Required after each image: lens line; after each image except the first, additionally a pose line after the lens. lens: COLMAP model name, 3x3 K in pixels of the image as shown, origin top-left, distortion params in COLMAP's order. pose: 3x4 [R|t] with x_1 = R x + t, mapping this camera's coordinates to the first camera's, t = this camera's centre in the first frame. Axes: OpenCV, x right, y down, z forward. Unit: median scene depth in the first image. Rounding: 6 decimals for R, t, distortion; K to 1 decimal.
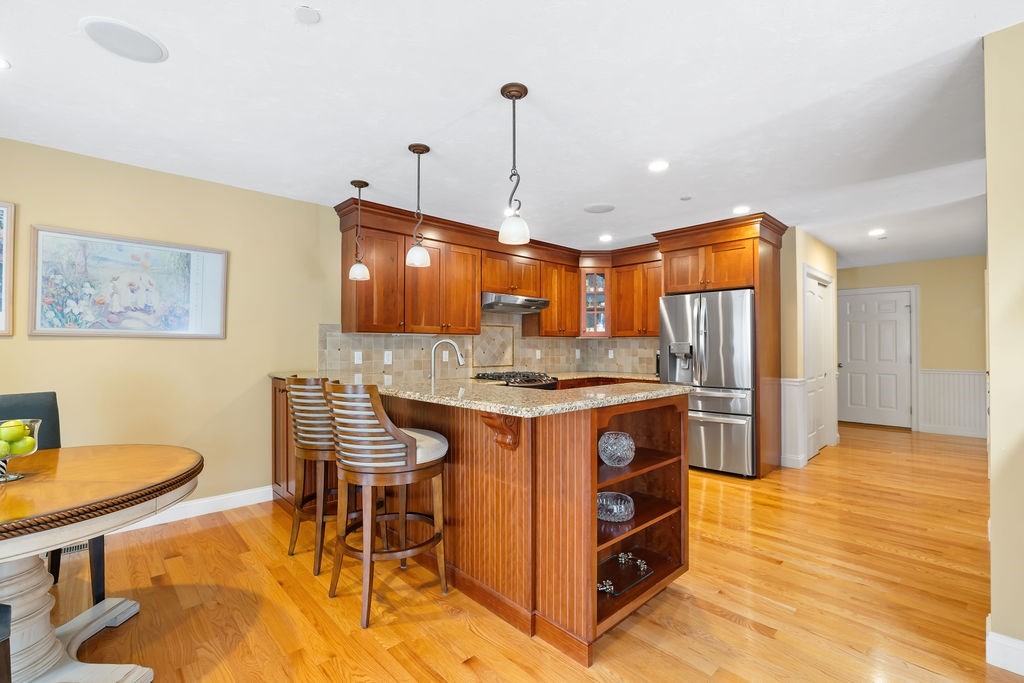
lens RADIAL K [[461.7, 0, 510.1], [0, 461.7, 340.7], [0, 0, 1]] dist [-0.008428, -0.000155]
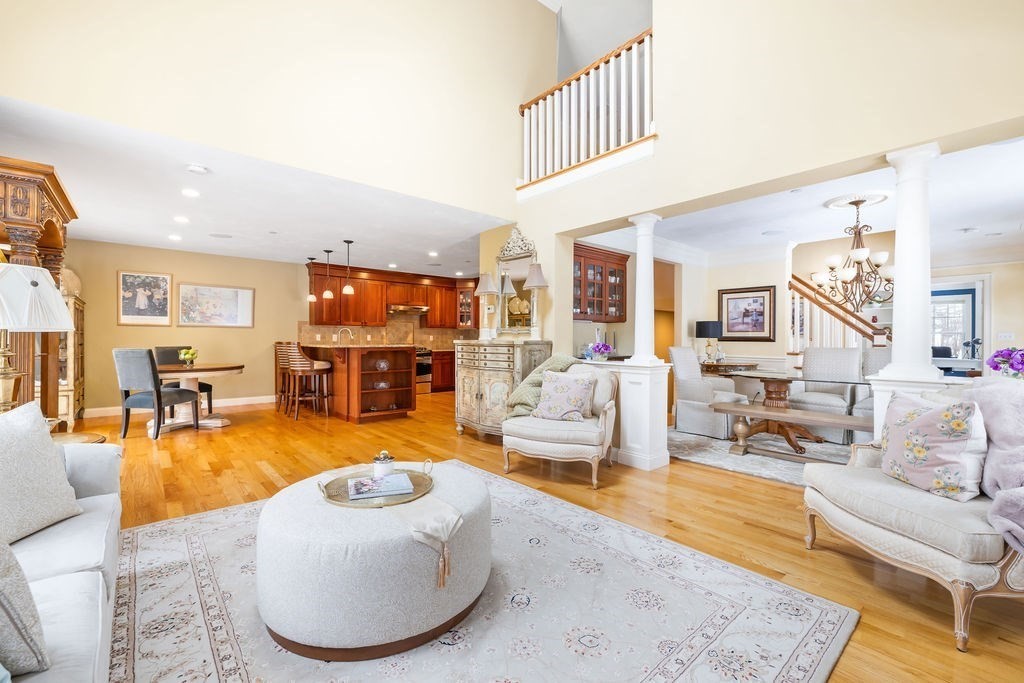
lens RADIAL K [[439.1, 0, 514.2], [0, 439.1, 340.3], [0, 0, 1]] dist [-0.005232, 0.001174]
pose [[0.999236, 0.002911, -0.038982, 0.582523], [-0.002422, 0.999918, 0.012604, 0.021685], [0.039015, -0.012500, 0.999160, -0.861318]]
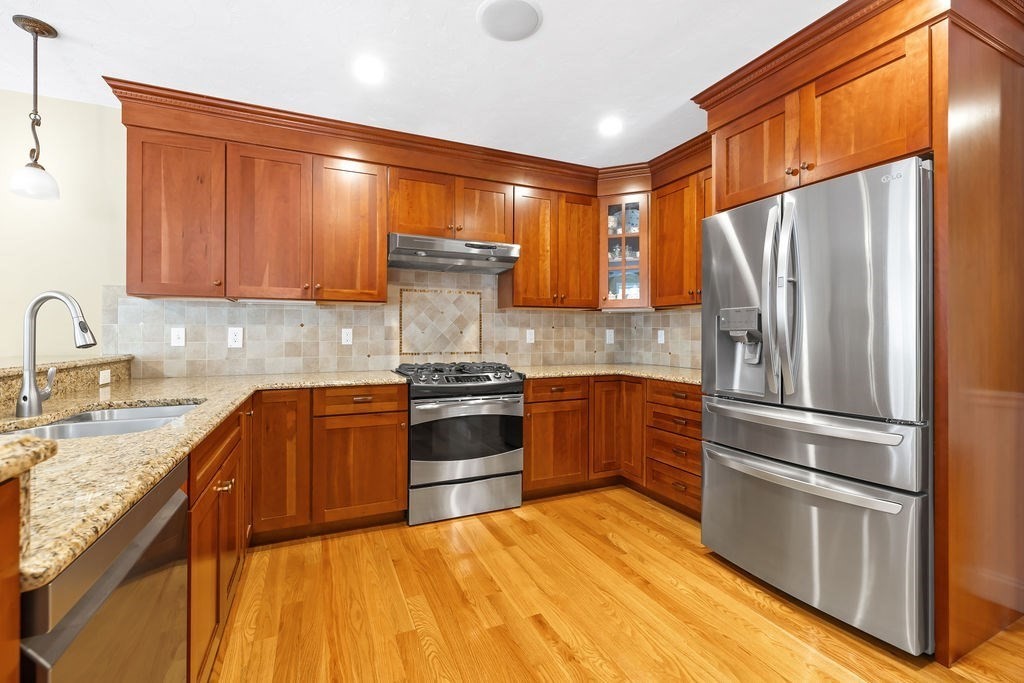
lens RADIAL K [[439.1, 0, 509.8], [0, 439.1, 336.3], [0, 0, 1]] dist [-0.005232, 0.001174]
pose [[0.943388, 0.002363, -0.331682, 0.317425], [0.002983, 0.999874, 0.015606, 0.026701], [0.331677, -0.015712, 0.943262, 0.537407]]
